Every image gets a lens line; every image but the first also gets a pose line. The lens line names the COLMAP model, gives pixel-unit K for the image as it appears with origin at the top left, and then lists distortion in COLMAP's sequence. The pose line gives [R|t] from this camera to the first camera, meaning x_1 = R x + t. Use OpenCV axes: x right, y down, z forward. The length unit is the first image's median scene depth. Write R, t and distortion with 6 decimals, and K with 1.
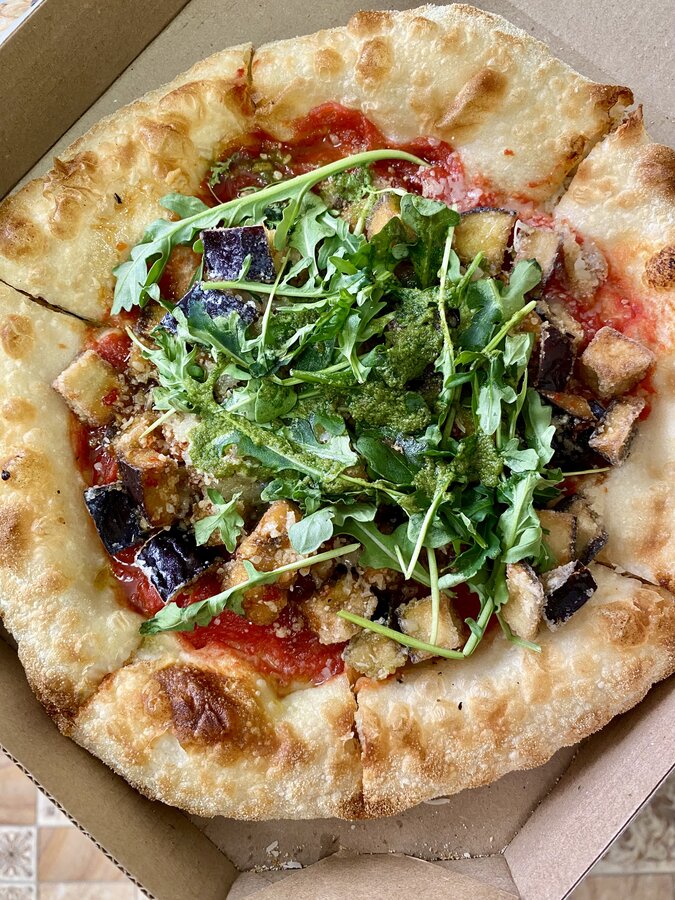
lens RADIAL K [[680.6, 0, 337.5], [0, 680.6, 450.0], [0, 0, 1]] dist [0.055434, -0.149382]
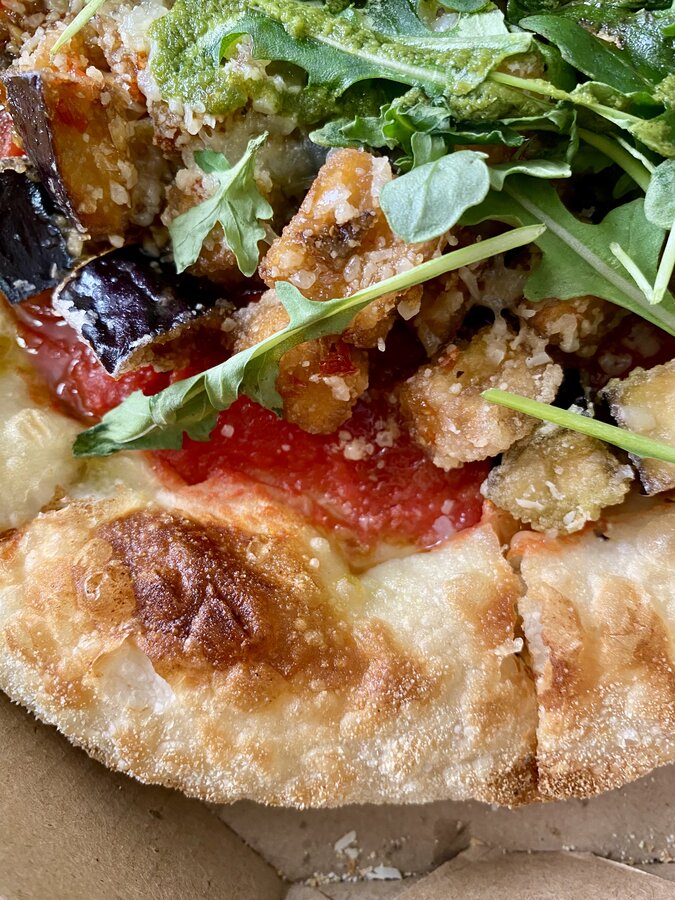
lens RADIAL K [[653.1, 0, 337.5], [0, 653.1, 450.0], [0, 0, 1]] dist [0.001268, -0.044433]
pose [[0.999514, -0.017795, -0.025607, -0.087143], [0.020933, 0.991548, 0.128038, 0.216695], [0.023112, -0.128512, 0.991439, 0.550936]]
